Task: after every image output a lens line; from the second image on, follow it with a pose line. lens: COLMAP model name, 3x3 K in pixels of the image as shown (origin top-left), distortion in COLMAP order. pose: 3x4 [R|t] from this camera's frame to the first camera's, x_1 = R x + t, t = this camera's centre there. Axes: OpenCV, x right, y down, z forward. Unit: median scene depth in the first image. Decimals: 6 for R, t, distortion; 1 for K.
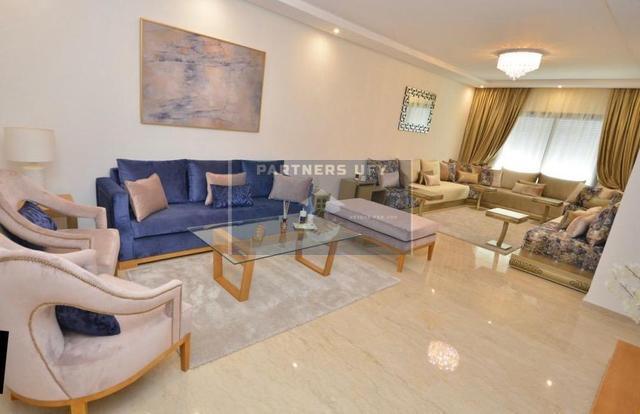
lens RADIAL K [[337.8, 0, 320.0], [0, 337.8, 207.0], [0, 0, 1]] dist [-0.001615, -0.000760]
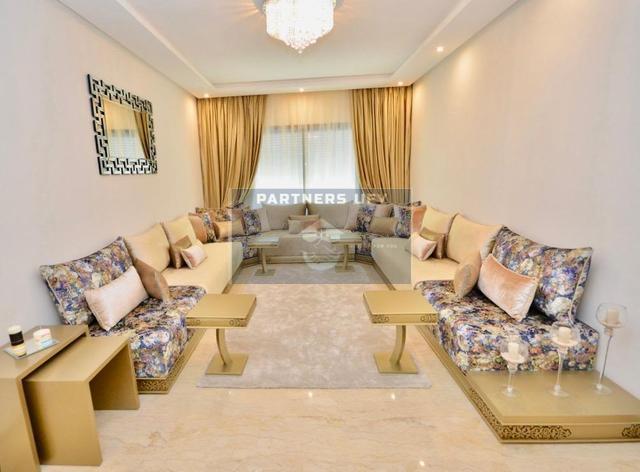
lens RADIAL K [[394.4, 0, 319.6], [0, 394.4, 254.8], [0, 0, 1]] dist [0.030779, -0.001637]
pose [[0.725670, -0.278803, 0.629025, 0.055912], [0.282018, 0.954423, 0.097681, -0.067316], [-0.627590, 0.106512, 0.771224, 0.291121]]
